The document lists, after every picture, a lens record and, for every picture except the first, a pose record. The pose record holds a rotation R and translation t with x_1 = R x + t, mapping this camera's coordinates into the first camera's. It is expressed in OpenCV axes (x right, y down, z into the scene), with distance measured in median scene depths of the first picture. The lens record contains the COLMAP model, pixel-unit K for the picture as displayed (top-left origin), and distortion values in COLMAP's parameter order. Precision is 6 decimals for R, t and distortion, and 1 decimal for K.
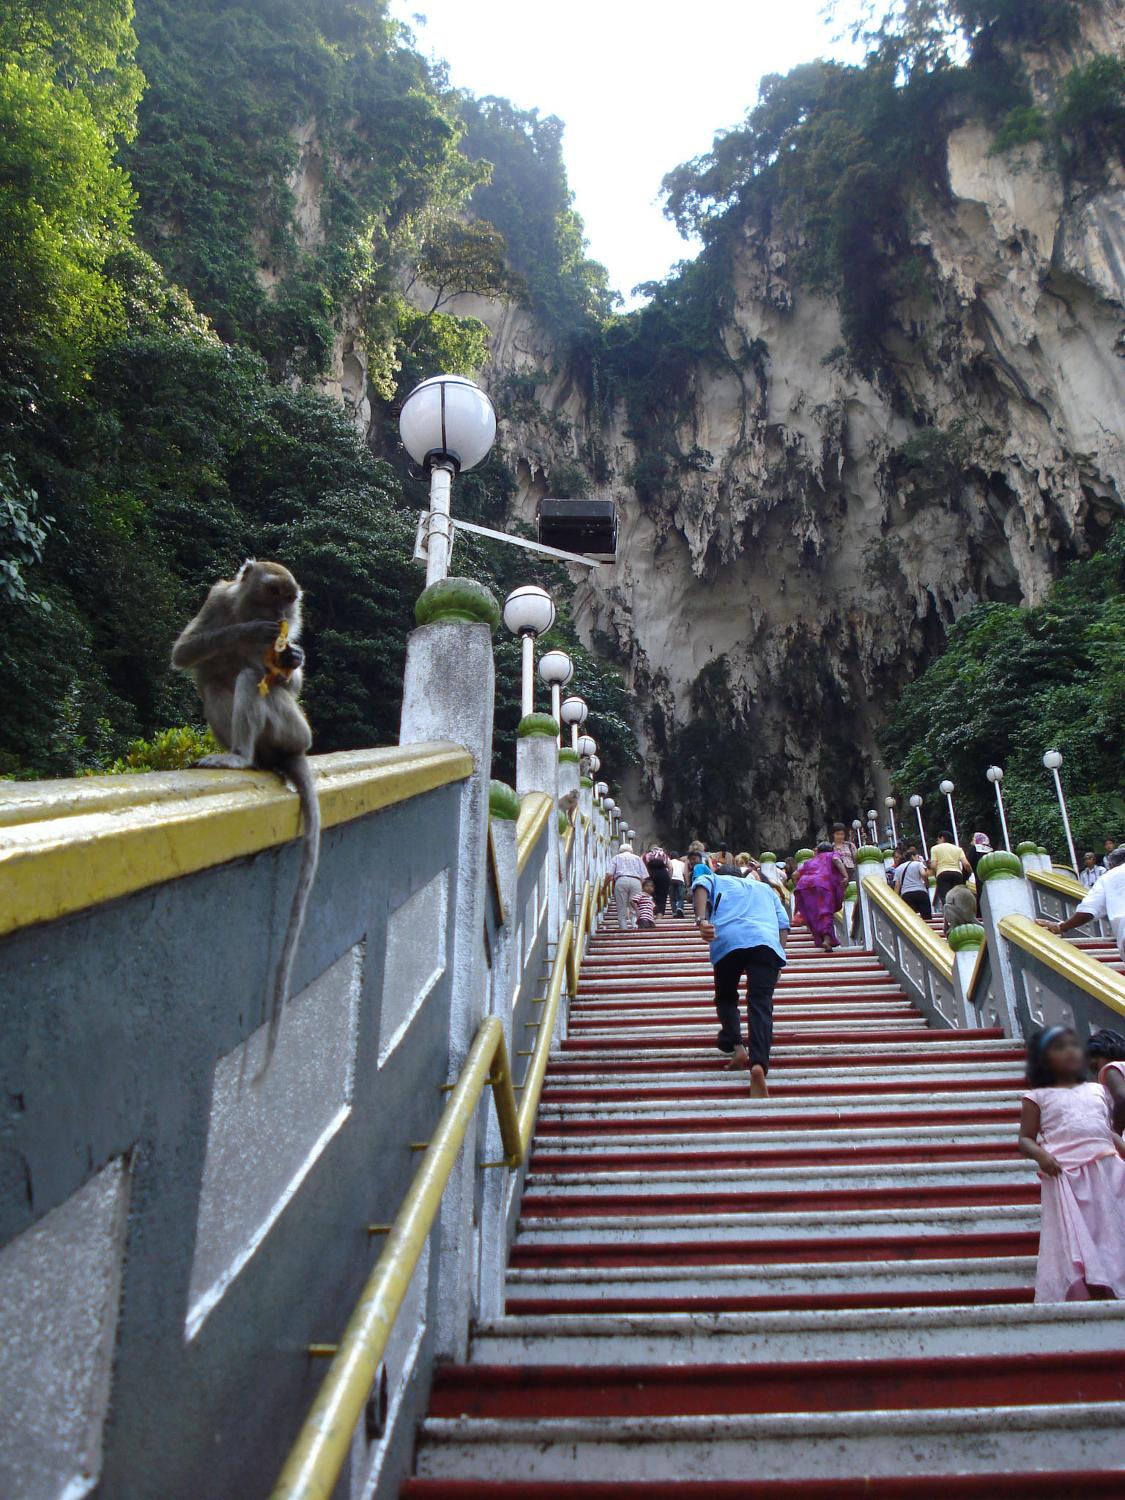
lens RADIAL K [[1629.0, 0, 562.5], [0, 1629.0, 750.0], [0, 0, 1]] dist [-0.098434, -0.016515]
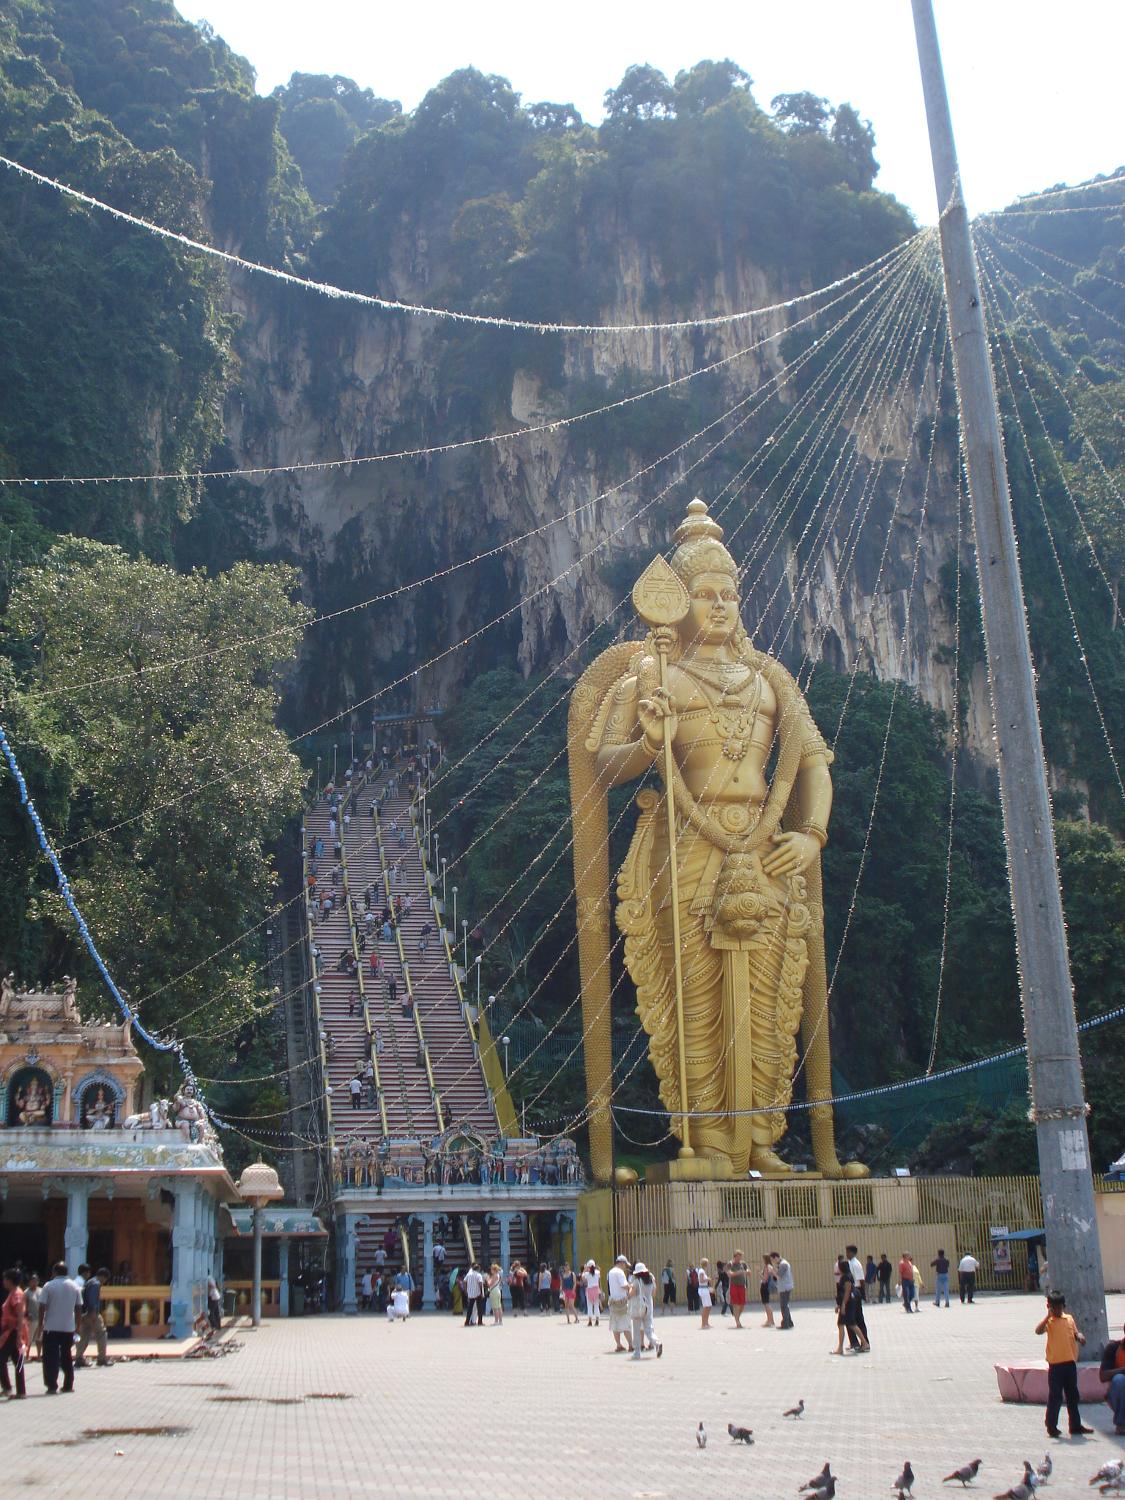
lens RADIAL K [[1629.0, 0, 562.5], [0, 1629.0, 750.0], [0, 0, 1]] dist [-0.098434, -0.016515]
pose [[0.968367, 0.039055, 0.246455, -0.081246], [-0.120182, 0.938570, 0.323484, -0.366127], [-0.218681, -0.342871, 0.913574, -0.486907]]
